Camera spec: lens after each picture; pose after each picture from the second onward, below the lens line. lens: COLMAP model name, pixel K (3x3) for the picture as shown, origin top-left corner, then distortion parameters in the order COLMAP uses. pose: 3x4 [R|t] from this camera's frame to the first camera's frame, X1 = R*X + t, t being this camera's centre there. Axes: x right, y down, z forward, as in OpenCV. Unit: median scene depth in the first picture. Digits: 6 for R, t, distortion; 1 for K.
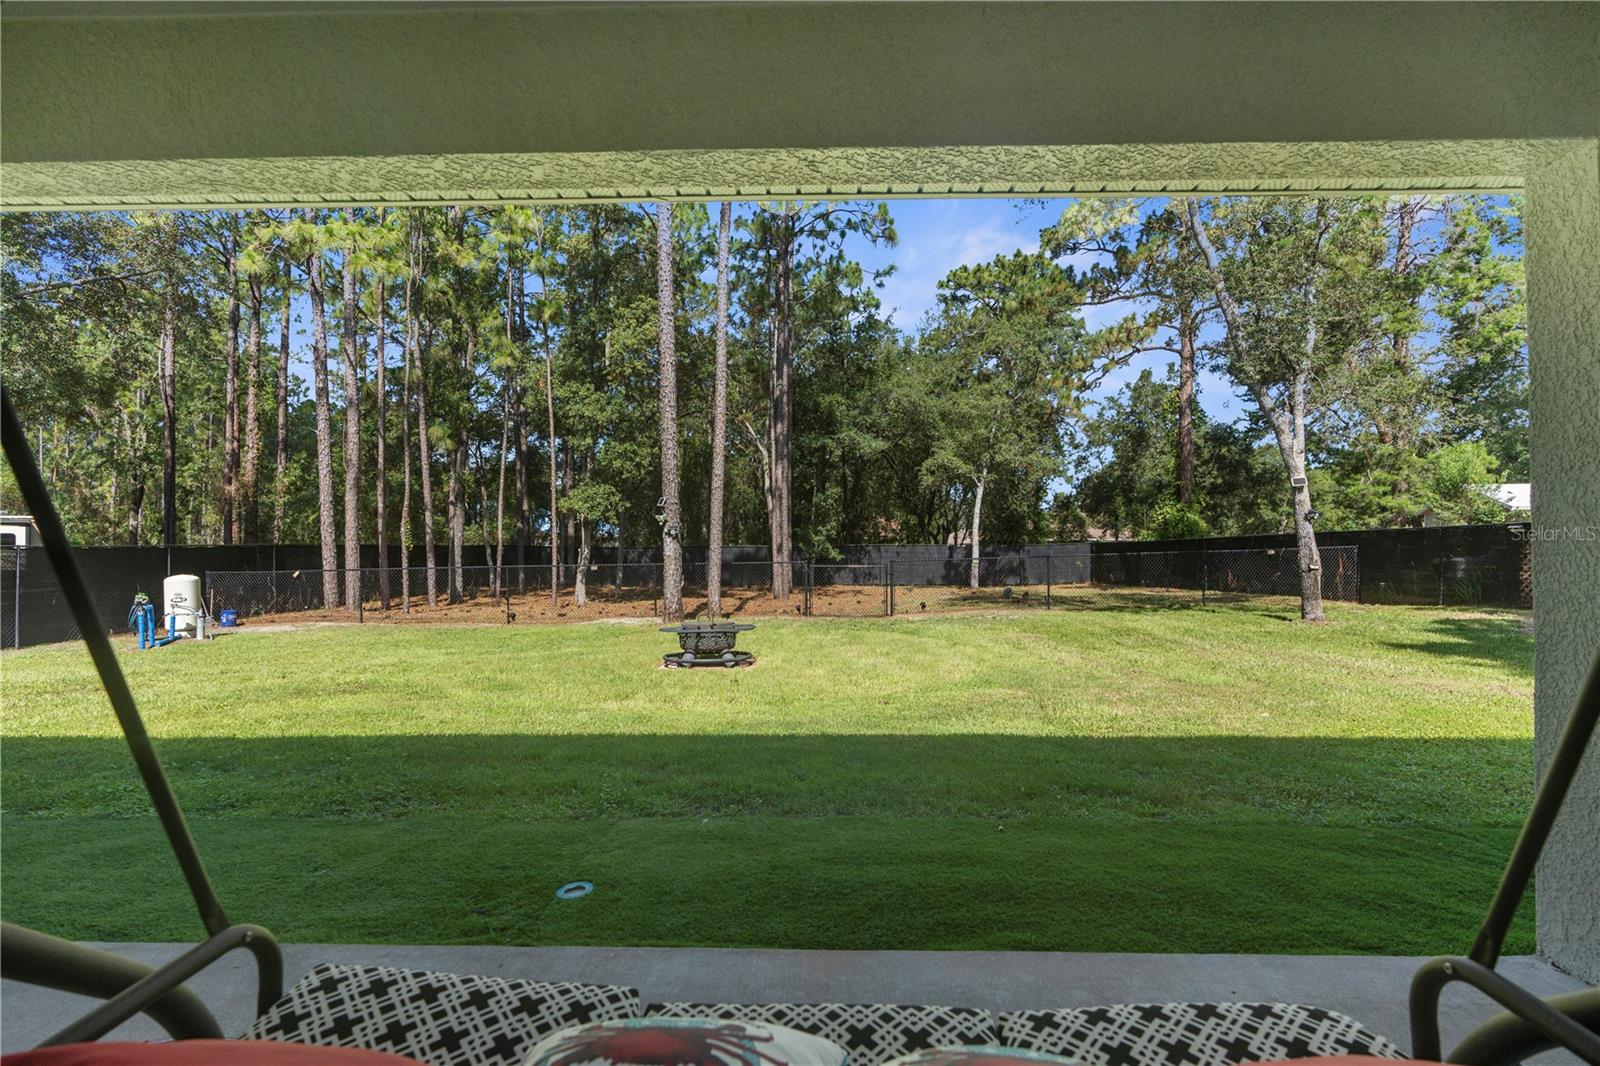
lens RADIAL K [[725.4, 0, 800.0], [0, 725.4, 533.0], [0, 0, 1]] dist [-0.000320, -0.000014]
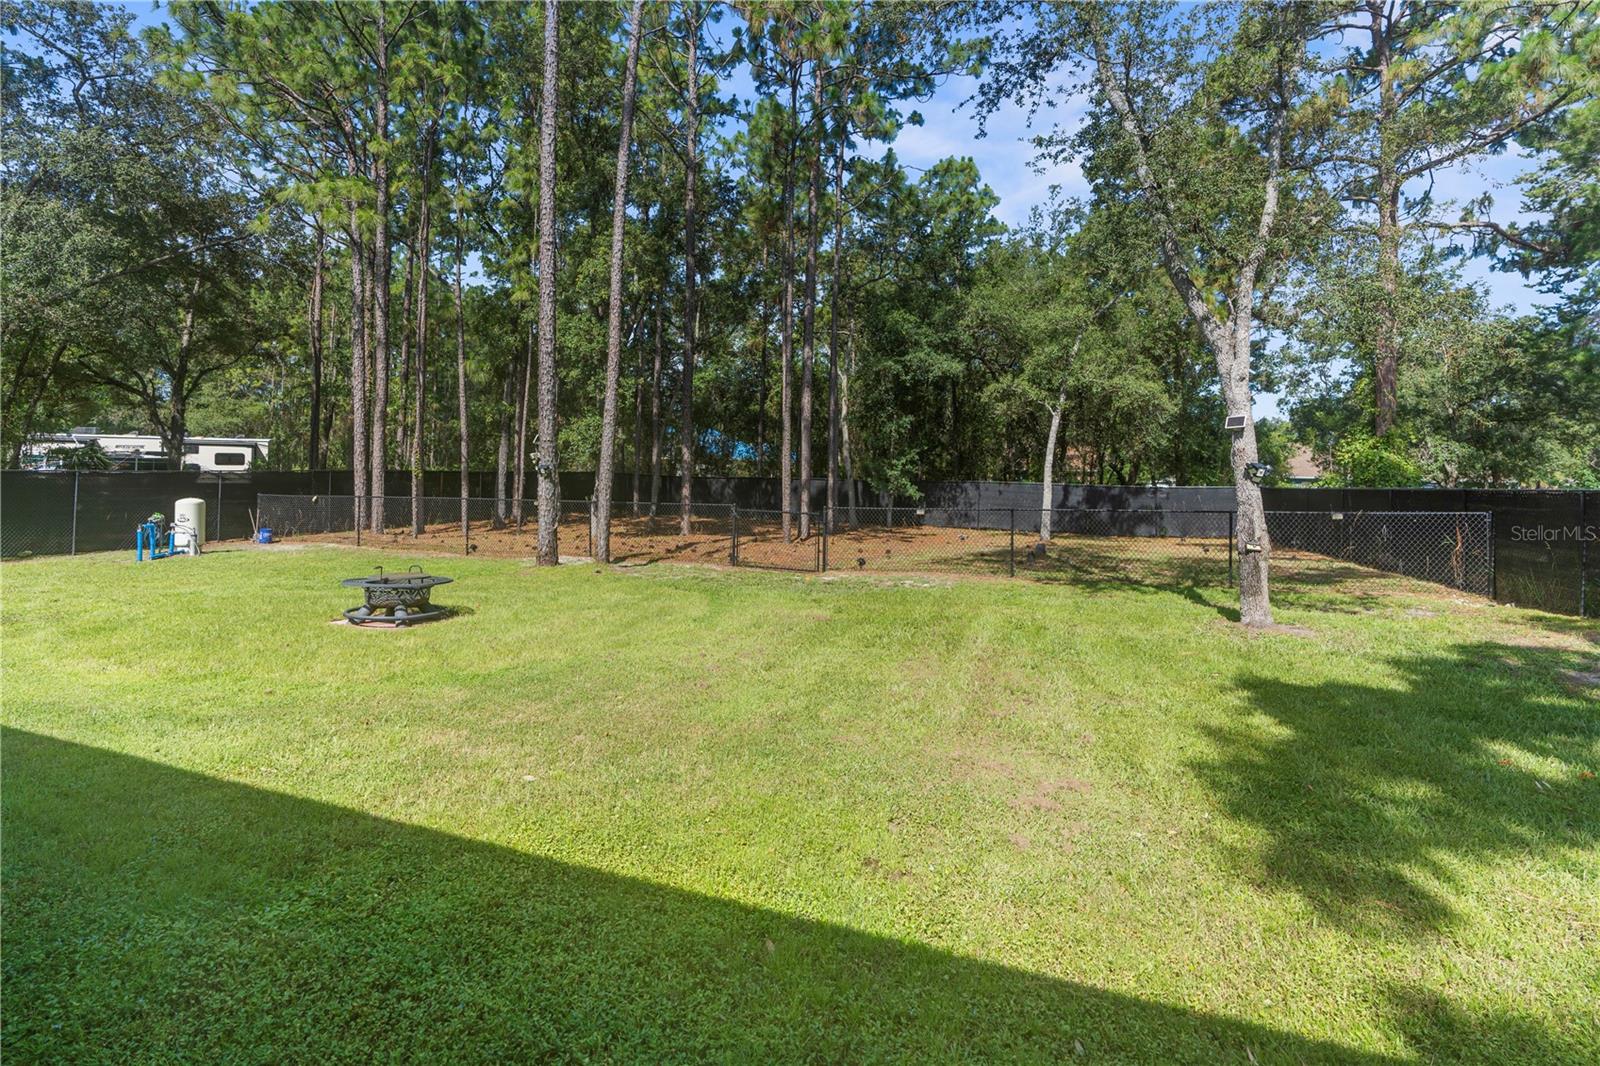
lens RADIAL K [[767.0, 0, 797.9], [0, 767.0, 464.8], [0, 0, 1]] dist [-0.001087, -0.000293]
pose [[0.946449, 0.020333, -0.322213, 0.351047], [-0.016962, 0.999768, 0.013267, -0.021813], [0.322408, -0.007091, 0.946574, 0.118009]]
